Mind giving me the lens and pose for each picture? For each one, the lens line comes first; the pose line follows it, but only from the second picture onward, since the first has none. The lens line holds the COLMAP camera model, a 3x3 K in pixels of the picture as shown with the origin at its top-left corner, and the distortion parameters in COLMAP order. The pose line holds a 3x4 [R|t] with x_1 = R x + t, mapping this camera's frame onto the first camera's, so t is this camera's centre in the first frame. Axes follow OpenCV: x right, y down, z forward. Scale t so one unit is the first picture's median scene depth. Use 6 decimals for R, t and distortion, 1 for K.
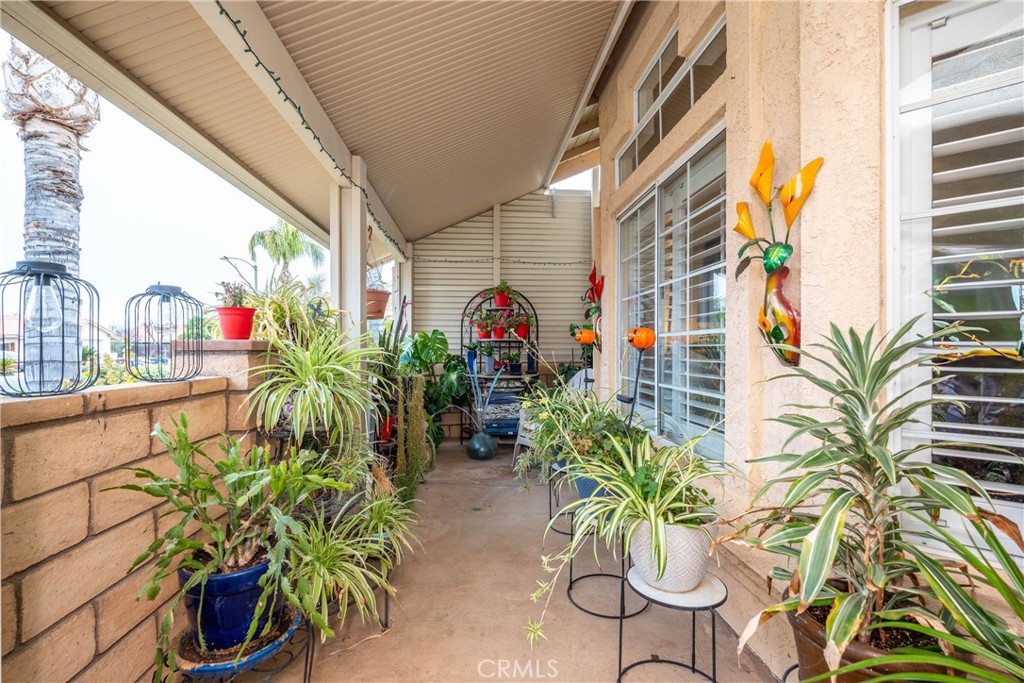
lens RADIAL K [[463.0, 0, 512.3], [0, 463.0, 346.1], [0, 0, 1]] dist [-0.008394, 0.000819]
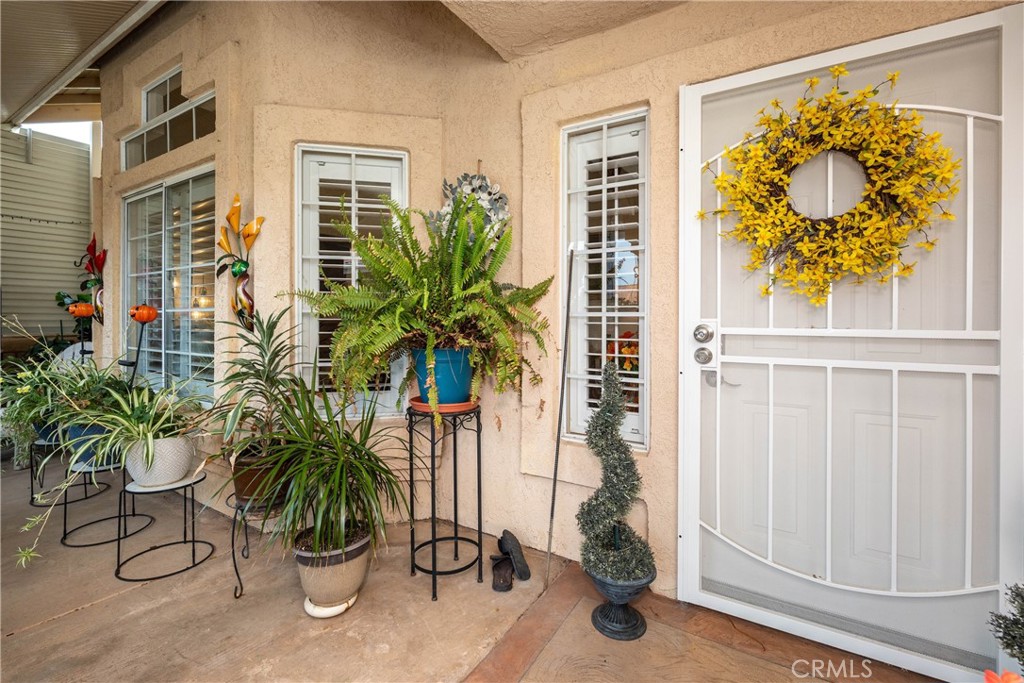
lens RADIAL K [[463.0, 0, 536.8], [0, 463.0, 322.2], [0, 0, 1]] dist [-0.008394, 0.000819]
pose [[0.590064, -0.001953, 0.807354, -0.072631], [-0.008126, 0.999932, 0.008358, -0.009684], [-0.807315, -0.011492, 0.590008, -0.435664]]
